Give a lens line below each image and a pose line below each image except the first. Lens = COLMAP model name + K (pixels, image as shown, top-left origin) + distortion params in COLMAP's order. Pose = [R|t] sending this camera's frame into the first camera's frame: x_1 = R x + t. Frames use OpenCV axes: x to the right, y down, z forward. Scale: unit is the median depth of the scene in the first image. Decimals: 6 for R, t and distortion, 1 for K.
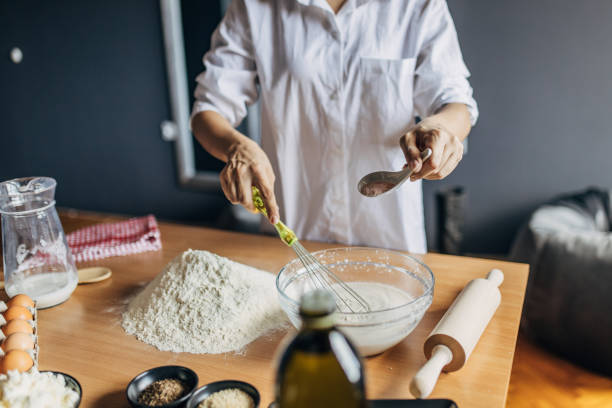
lens RADIAL K [[616.2, 0, 304.4], [0, 616.2, 187.9], [0, 0, 1]] dist [0.016758, 0.000000]
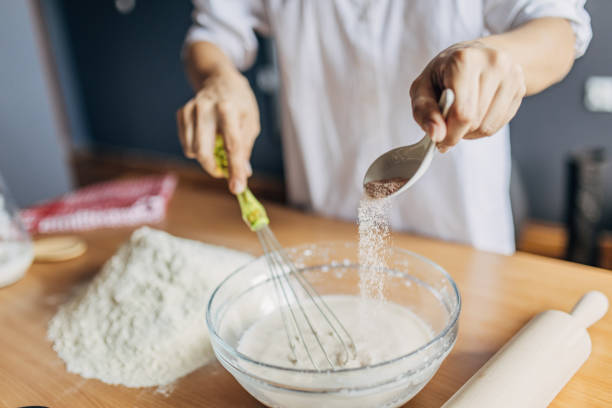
lens RADIAL K [[616.2, 0, 290.9], [0, 616.2, 194.8], [0, 0, 1]] dist [0.016758, 0.000000]
pose [[0.966647, 0.046334, -0.251884, 0.176033], [-0.024400, 0.995686, 0.089518, -0.011618], [0.254946, -0.080387, 0.963608, 0.357401]]
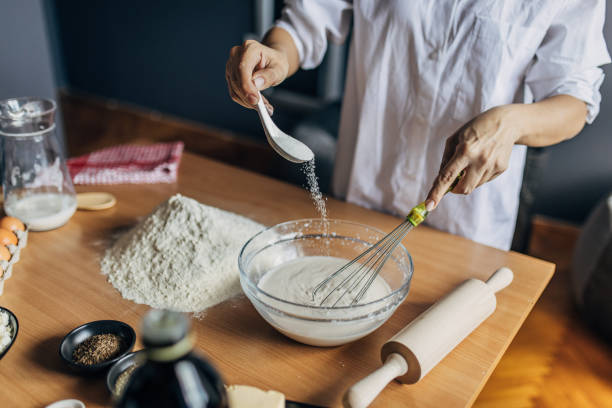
lens RADIAL K [[616.2, 0, 299.2], [0, 616.2, 189.2], [0, 0, 1]] dist [0.016758, 0.000000]
pose [[0.975481, 0.141916, -0.168219, 0.163677], [-0.116459, 0.981400, 0.152614, -0.079955], [0.186748, -0.129282, 0.973864, 0.115157]]
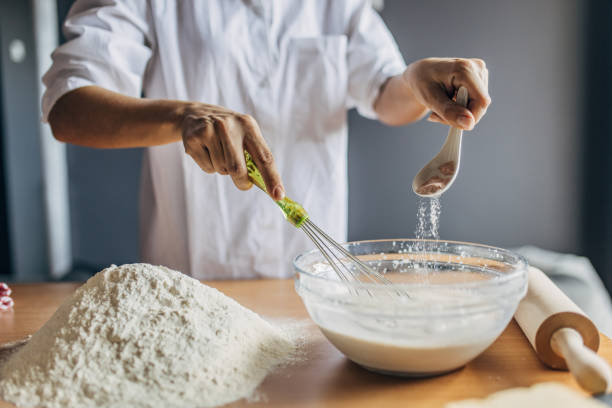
lens RADIAL K [[616.2, 0, 308.1], [0, 616.2, 203.7], [0, 0, 1]] dist [0.016758, 0.000000]
pose [[0.926270, -0.022099, 0.376212, -0.249658], [0.090735, 0.981991, -0.165715, 0.169089], [-0.365774, 0.187632, 0.911594, 0.370816]]
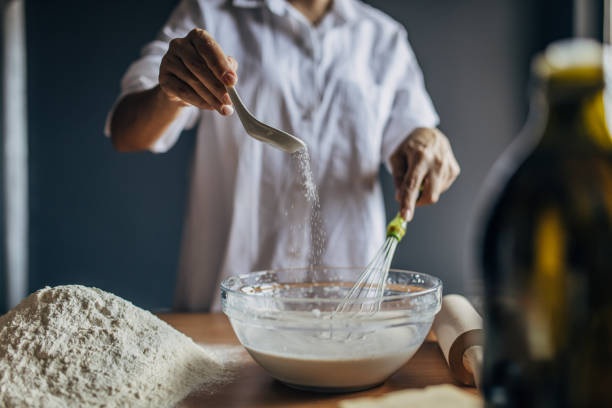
lens RADIAL K [[616.2, 0, 305.9], [0, 616.2, 206.7], [0, 0, 1]] dist [0.016758, 0.000000]
pose [[0.911347, 0.022679, 0.411013, -0.218461], [0.087644, 0.964896, -0.247576, 0.212909], [-0.402199, 0.261651, 0.877368, 0.329125]]
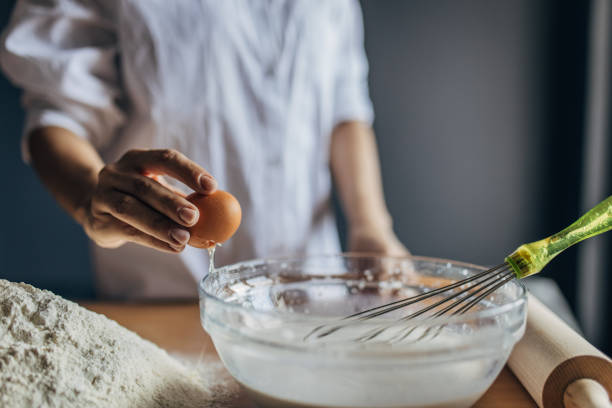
lens RADIAL K [[616.2, 0, 307.8], [0, 616.2, 202.0], [0, 0, 1]] dist [0.016758, 0.000000]
pose [[0.896049, 0.016974, 0.443630, -0.165402], [0.079063, 0.977194, -0.197081, 0.160452], [-0.436858, 0.211669, 0.874272, 0.523086]]
